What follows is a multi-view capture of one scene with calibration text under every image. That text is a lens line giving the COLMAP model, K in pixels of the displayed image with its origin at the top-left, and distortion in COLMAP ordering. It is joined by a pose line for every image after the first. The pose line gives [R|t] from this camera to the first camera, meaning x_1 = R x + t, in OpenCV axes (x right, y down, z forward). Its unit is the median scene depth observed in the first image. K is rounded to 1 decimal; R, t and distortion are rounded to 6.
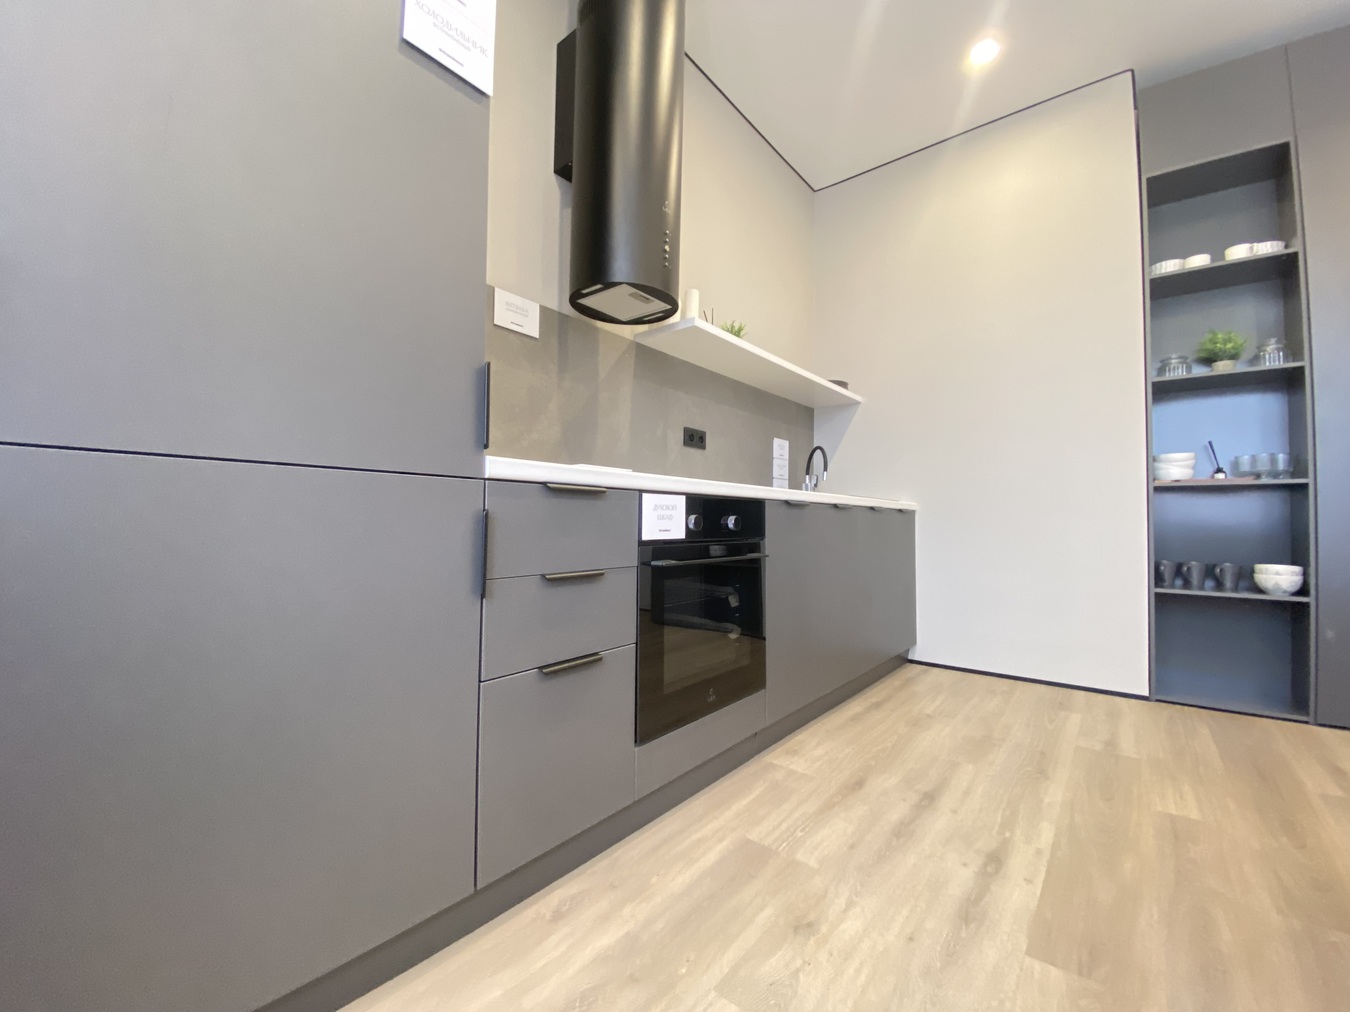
lens RADIAL K [[540.0, 0, 658.1], [0, 540.0, 506.7], [0, 0, 1]] dist [-0.000902, -0.010308]
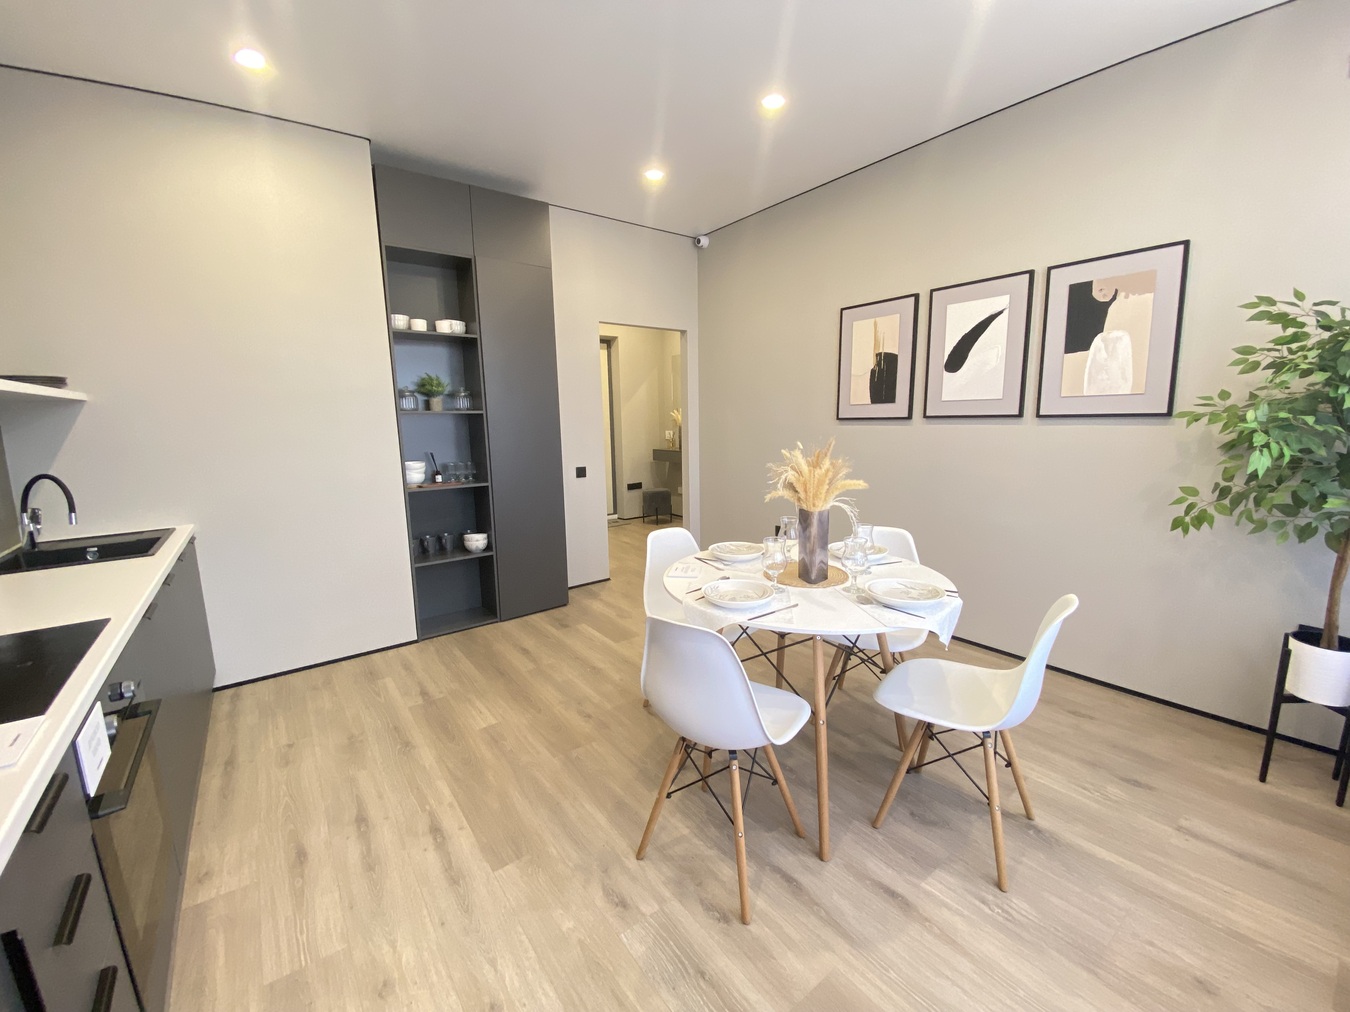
lens RADIAL K [[545.5, 0, 679.6], [0, 545.5, 510.1], [0, 0, 1]] dist [0.026953, -0.025934]
pose [[0.215923, -0.181943, 0.959309, -0.387487], [-0.005963, 0.982222, 0.187630, -0.373695], [-0.976392, -0.046234, 0.211000, 0.048710]]
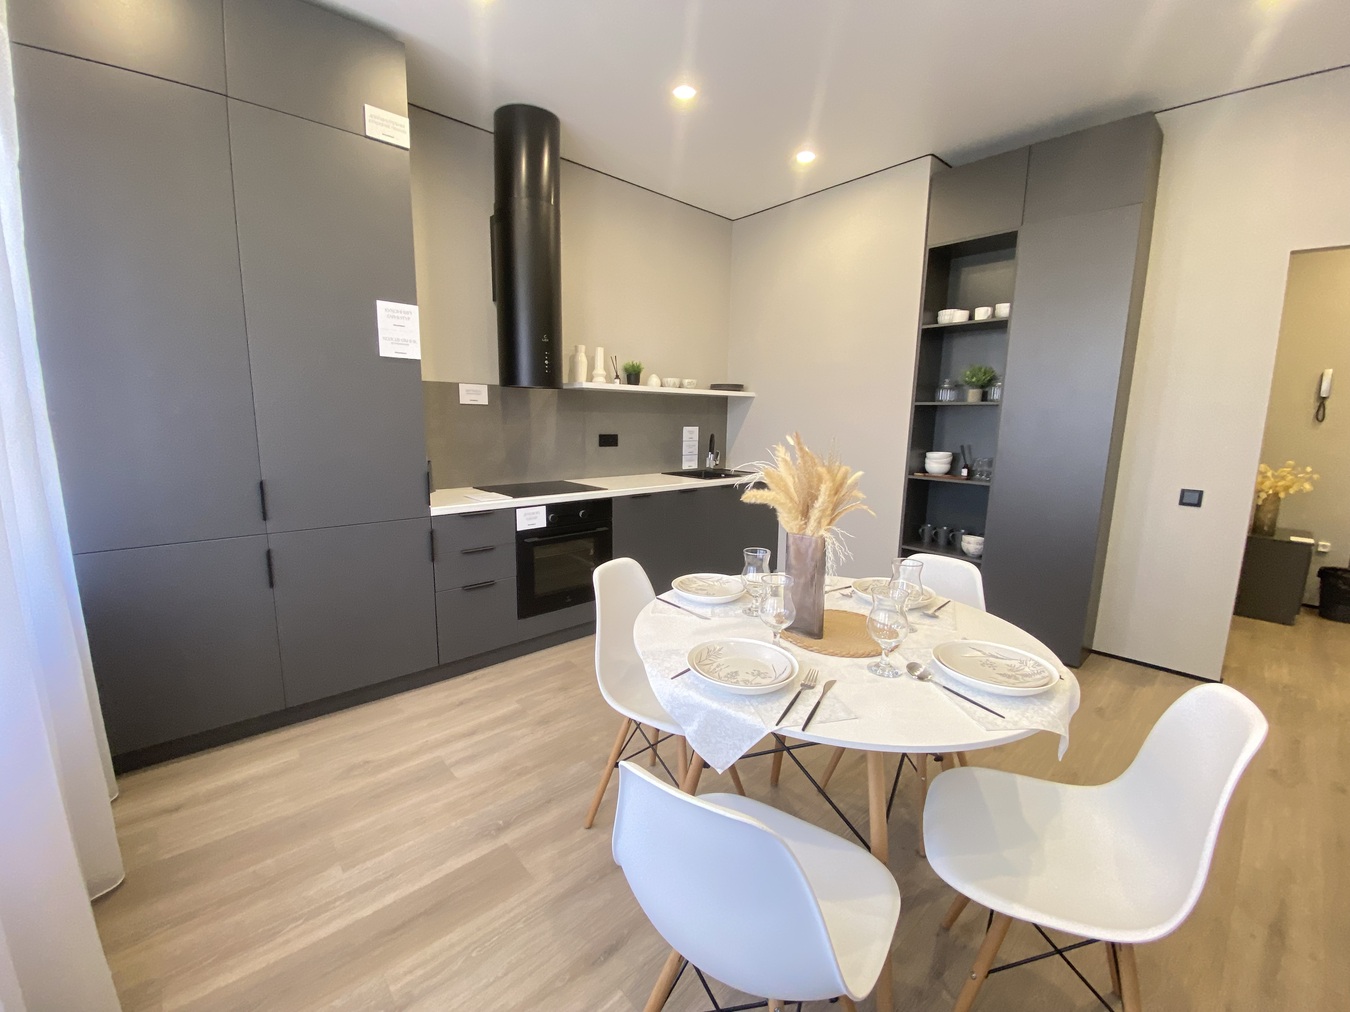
lens RADIAL K [[546.1, 0, 664.9], [0, 546.1, 509.1], [0, 0, 1]] dist [0.027740, -0.026362]
pose [[0.989211, 0.024299, -0.144471, 0.700744], [0.003904, 0.981426, 0.191800, -0.355017], [0.146448, -0.190295, 0.970742, -0.828320]]
